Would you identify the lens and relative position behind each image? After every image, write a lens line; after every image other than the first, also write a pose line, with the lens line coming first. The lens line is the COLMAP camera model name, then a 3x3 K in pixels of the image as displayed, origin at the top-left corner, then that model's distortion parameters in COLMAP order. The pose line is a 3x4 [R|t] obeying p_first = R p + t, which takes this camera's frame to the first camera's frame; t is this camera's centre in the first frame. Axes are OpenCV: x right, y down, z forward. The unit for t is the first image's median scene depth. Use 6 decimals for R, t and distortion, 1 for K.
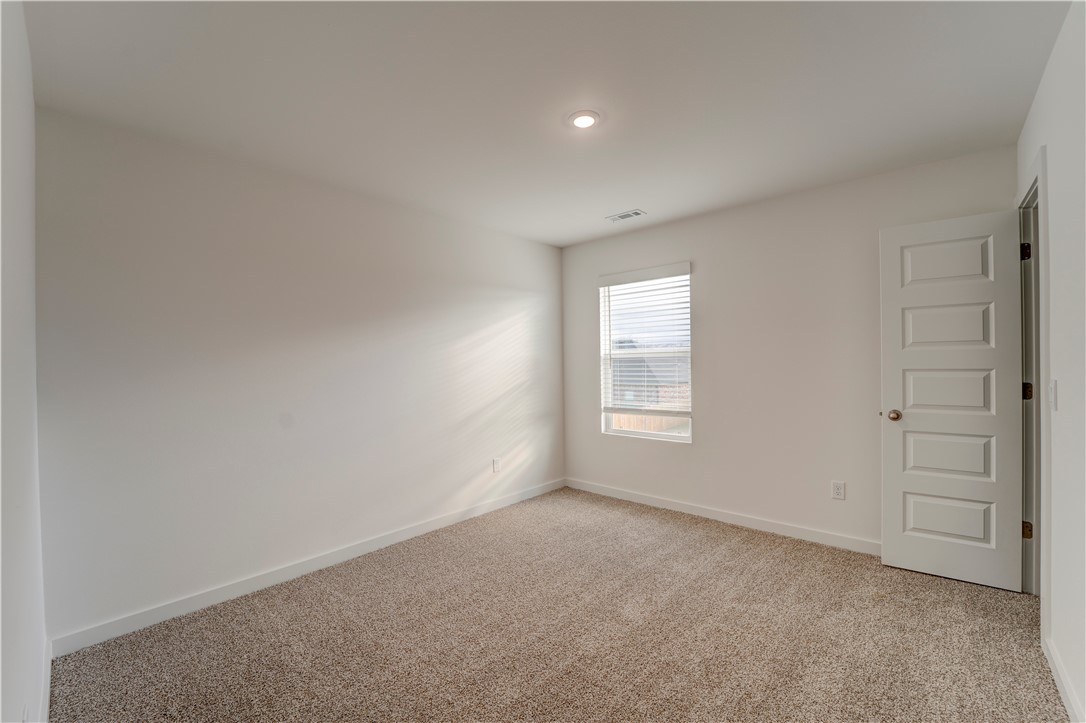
lens RADIAL K [[442.4, 0, 535.6], [0, 442.4, 363.5], [0, 0, 1]] dist [-0.021608, -0.000103]
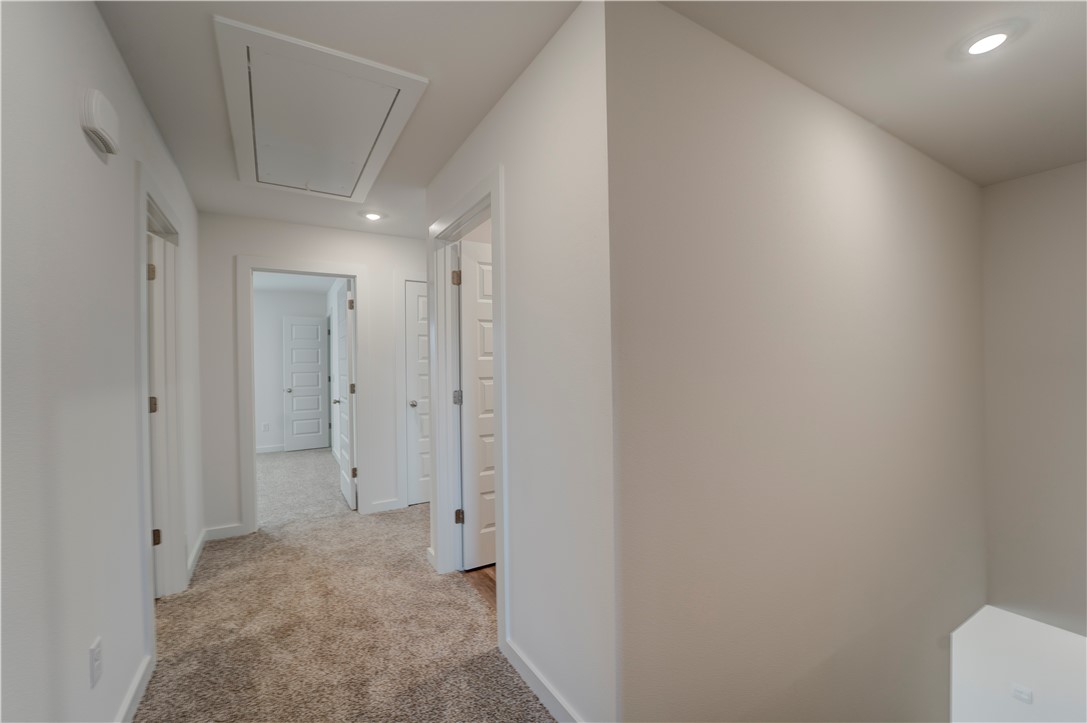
lens RADIAL K [[442.8, 0, 536.1], [0, 442.8, 363.5], [0, 0, 1]] dist [-0.021608, -0.000103]
pose [[0.299047, 0.013214, 0.954147, -0.902316], [0.010299, 0.999801, -0.017074, 0.015581], [-0.954183, 0.014933, 0.298852, -0.862560]]
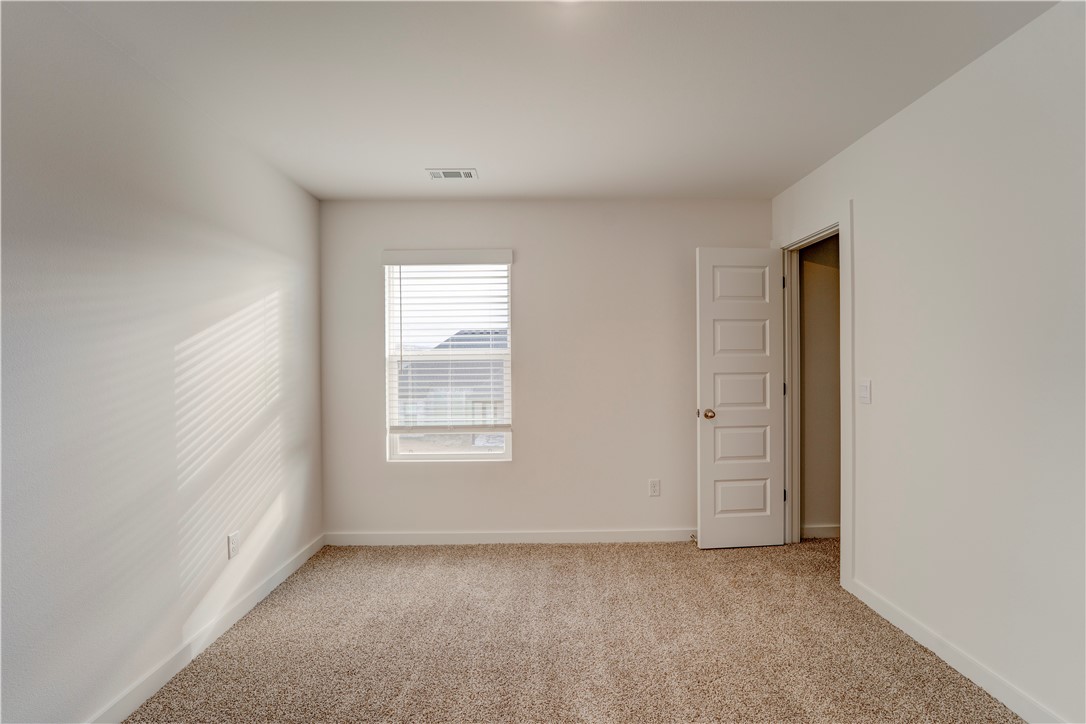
lens RADIAL K [[442.4, 0, 535.6], [0, 442.4, 364.0], [0, 0, 1]] dist [-0.021608, -0.000103]
pose [[0.728382, 0.007682, 0.685128, -0.219016], [-0.000682, 0.999945, -0.010487, 0.001501], [-0.685170, 0.007172, 0.728347, 0.362879]]
